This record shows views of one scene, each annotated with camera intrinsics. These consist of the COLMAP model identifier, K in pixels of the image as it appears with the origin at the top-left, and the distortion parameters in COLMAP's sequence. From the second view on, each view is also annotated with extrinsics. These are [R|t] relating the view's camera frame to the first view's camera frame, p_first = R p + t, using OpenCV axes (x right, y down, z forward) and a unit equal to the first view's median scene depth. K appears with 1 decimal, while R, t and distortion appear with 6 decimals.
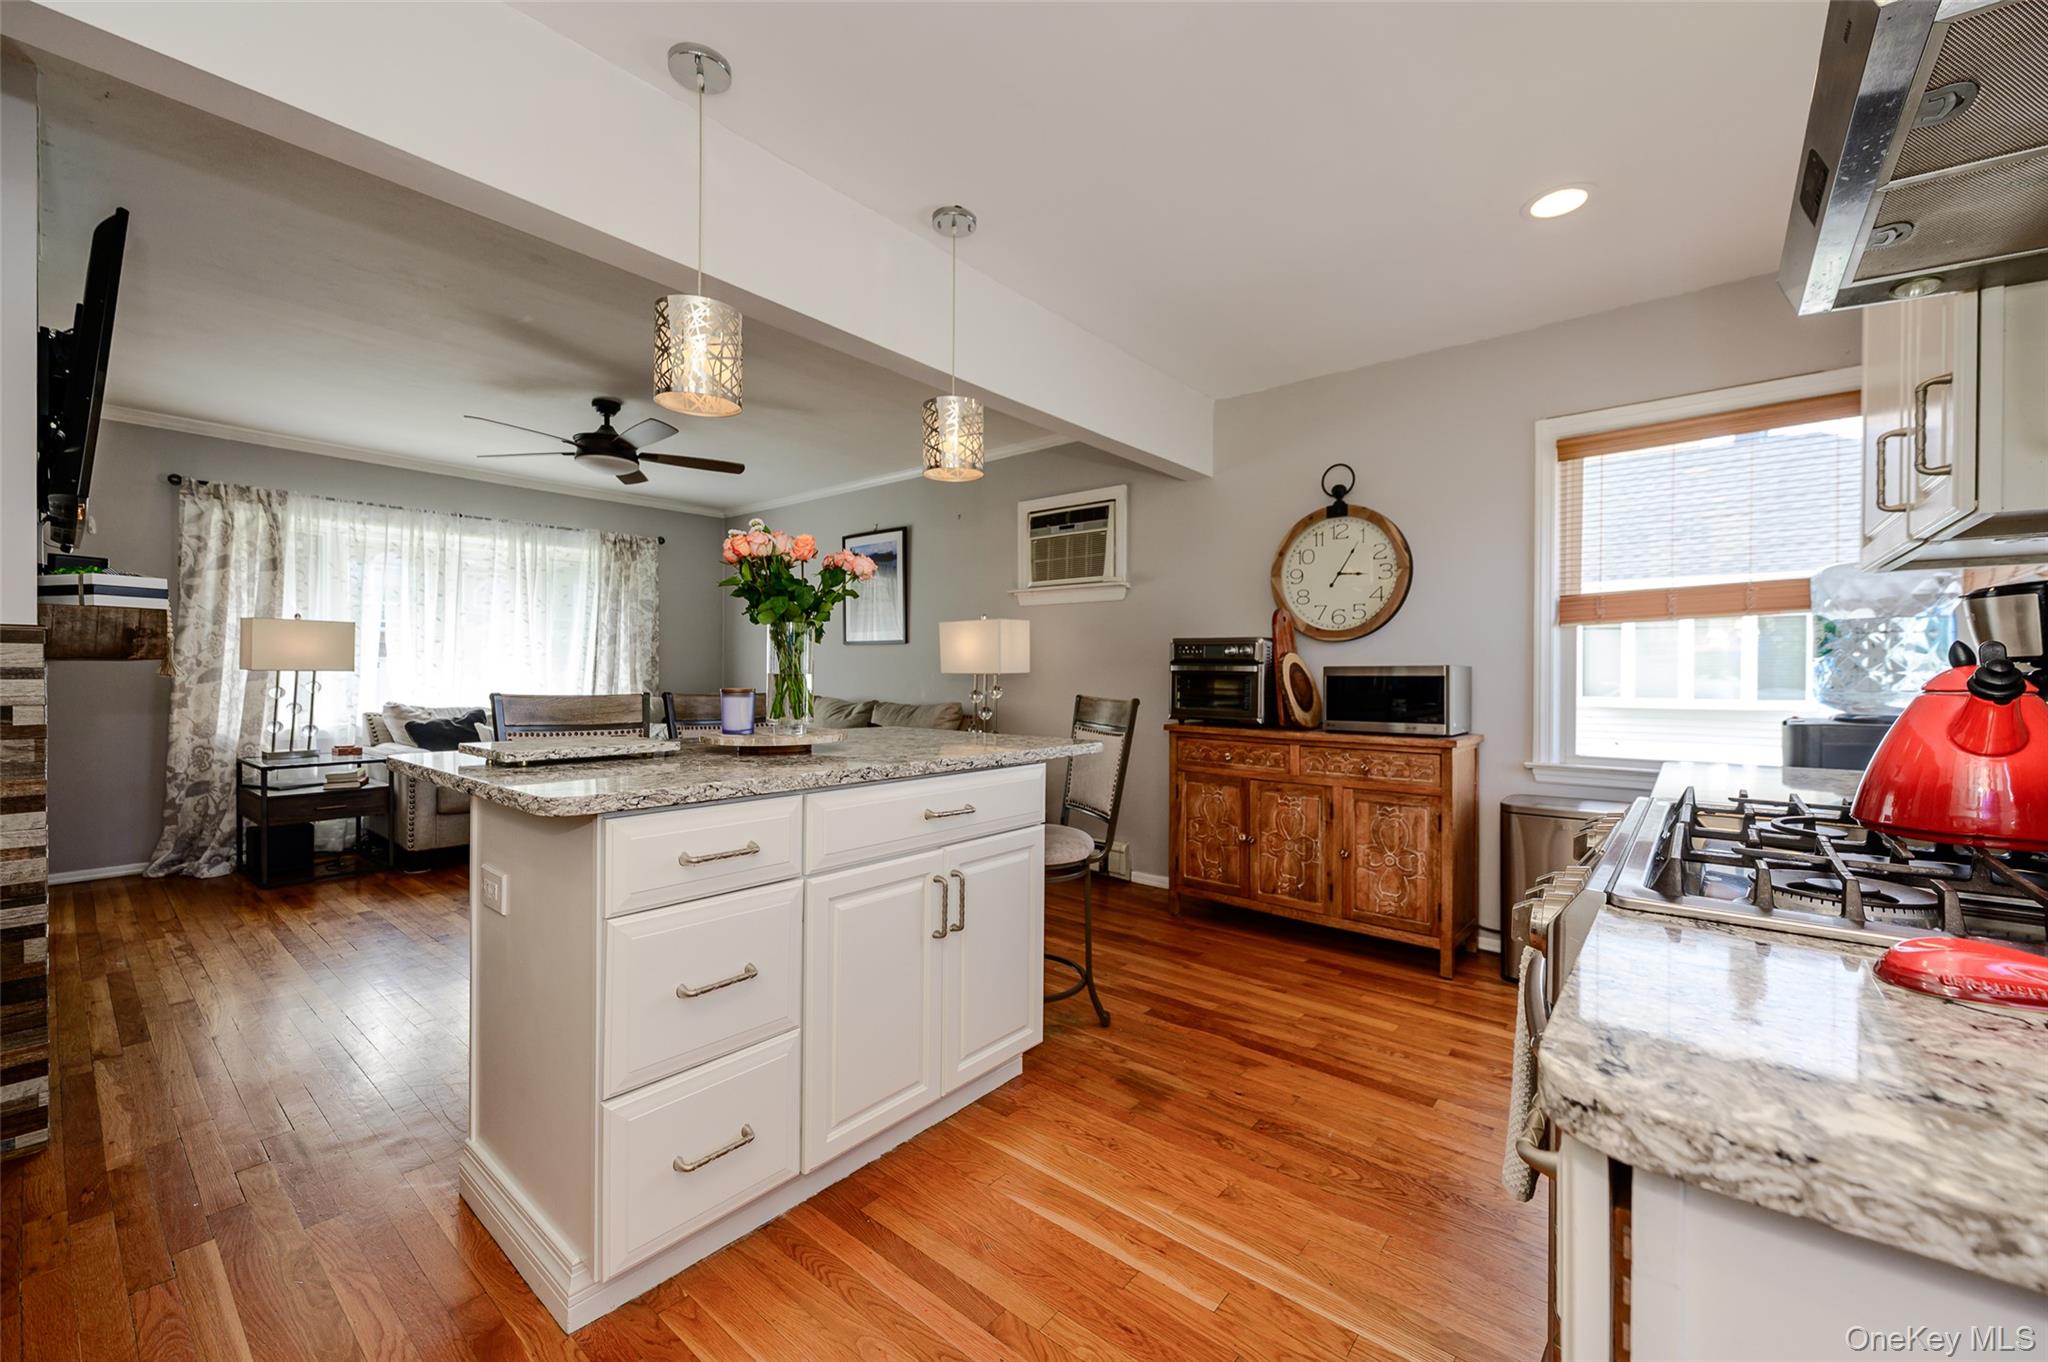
lens RADIAL K [[803.4, 0, 1038.2], [0, 803.4, 674.3], [0, 0, 1]] dist [0.000551, -0.000023]
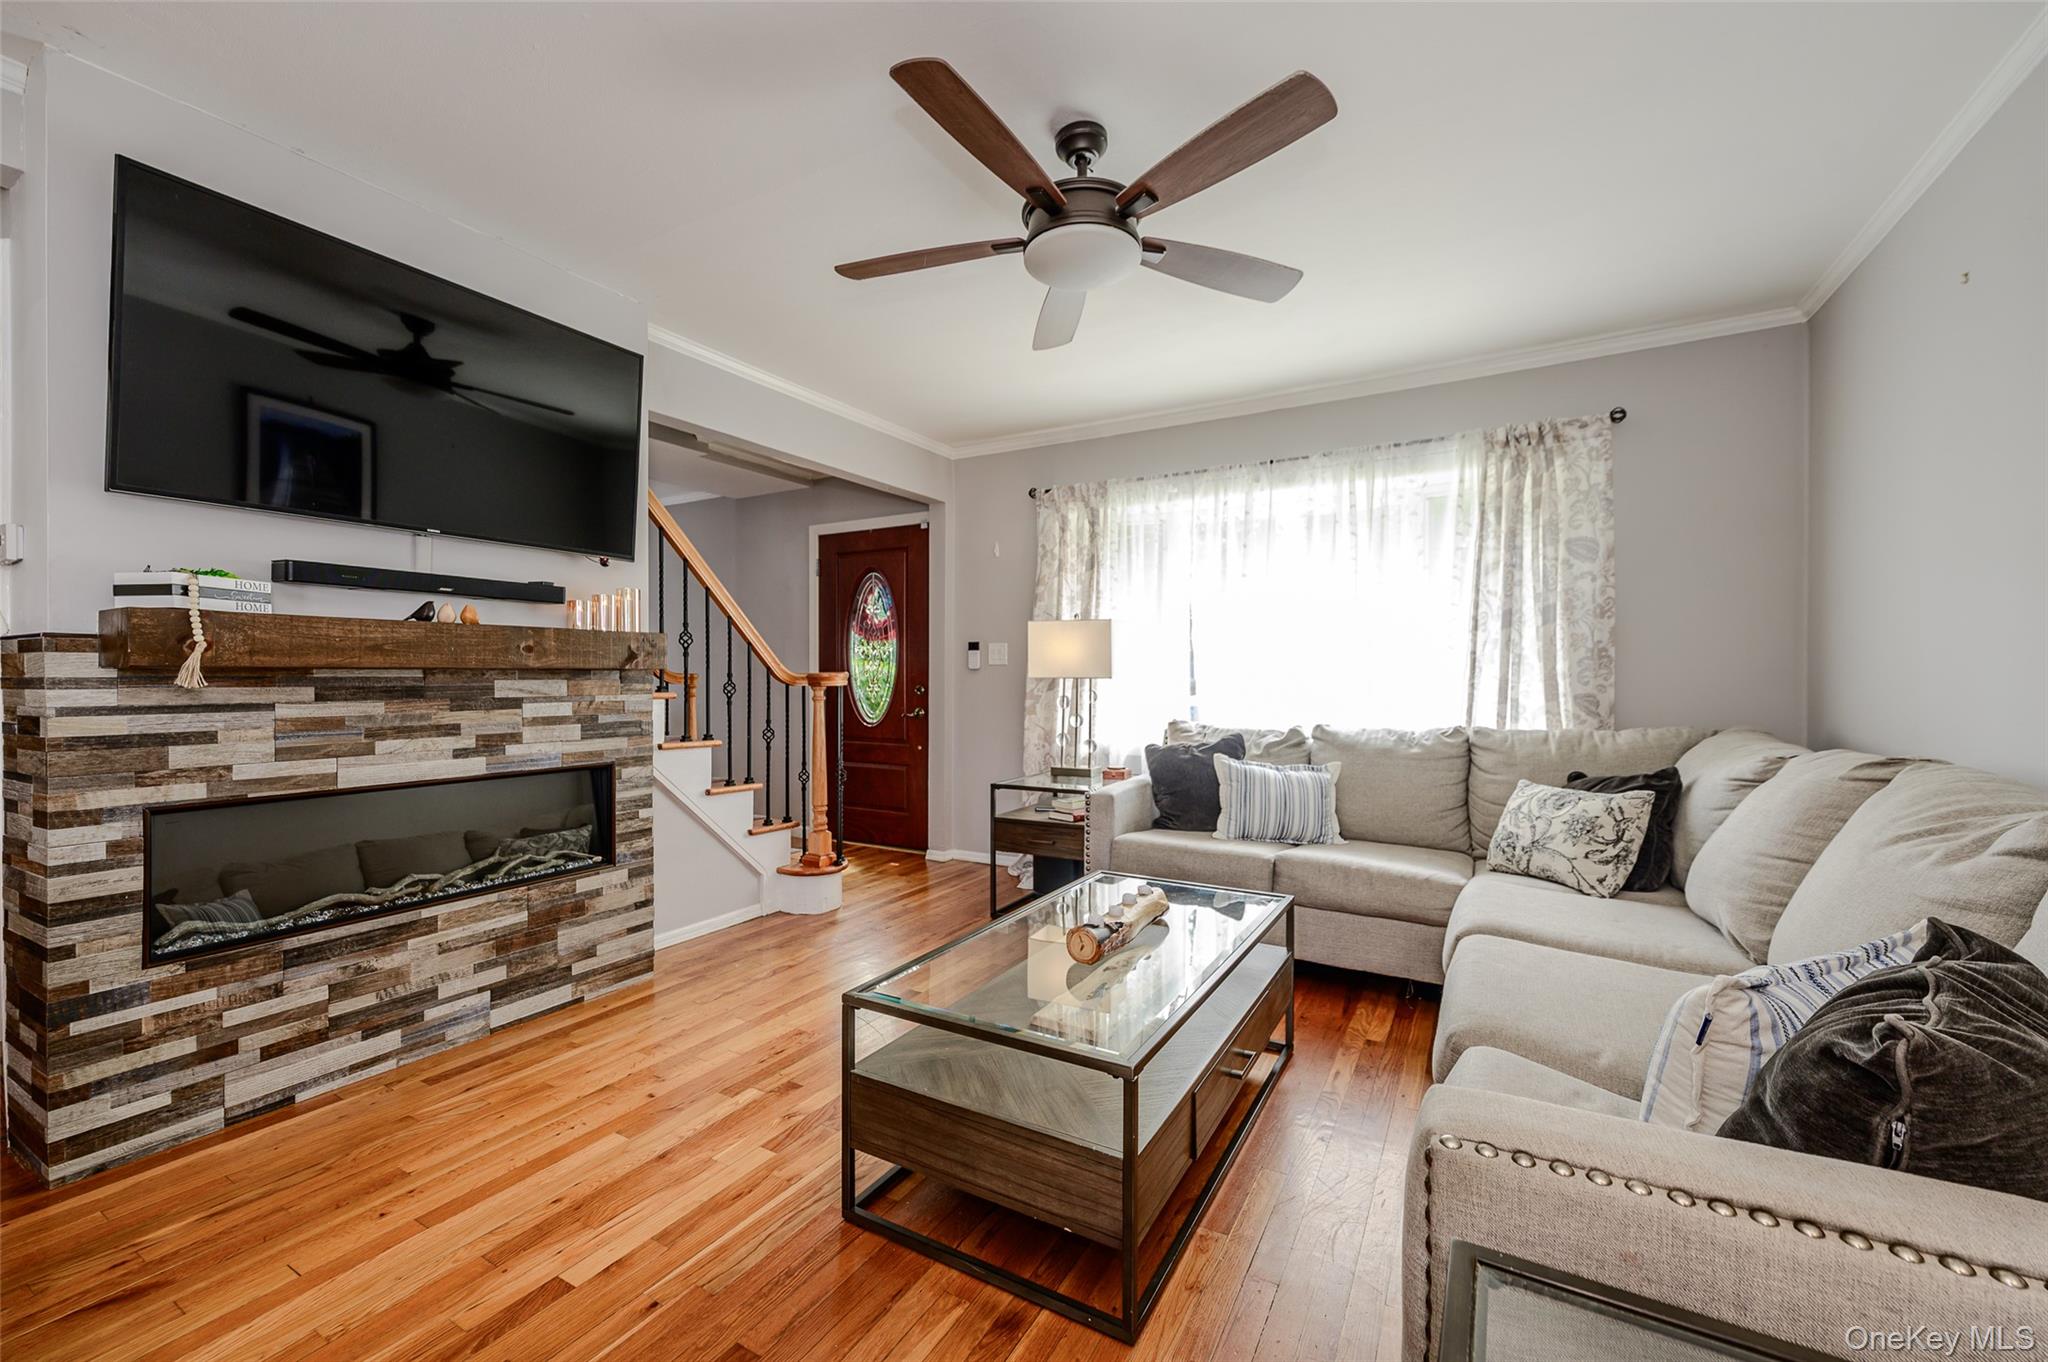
lens RADIAL K [[803.4, 0, 1038.2], [0, 803.4, 674.3], [0, 0, 1]] dist [0.000551, -0.000023]
pose [[0.167957, -0.006933, -0.985770, -0.077897], [-0.000255, 0.999975, -0.007077, -0.003402], [0.985794, 0.001440, 0.167951, 1.173111]]
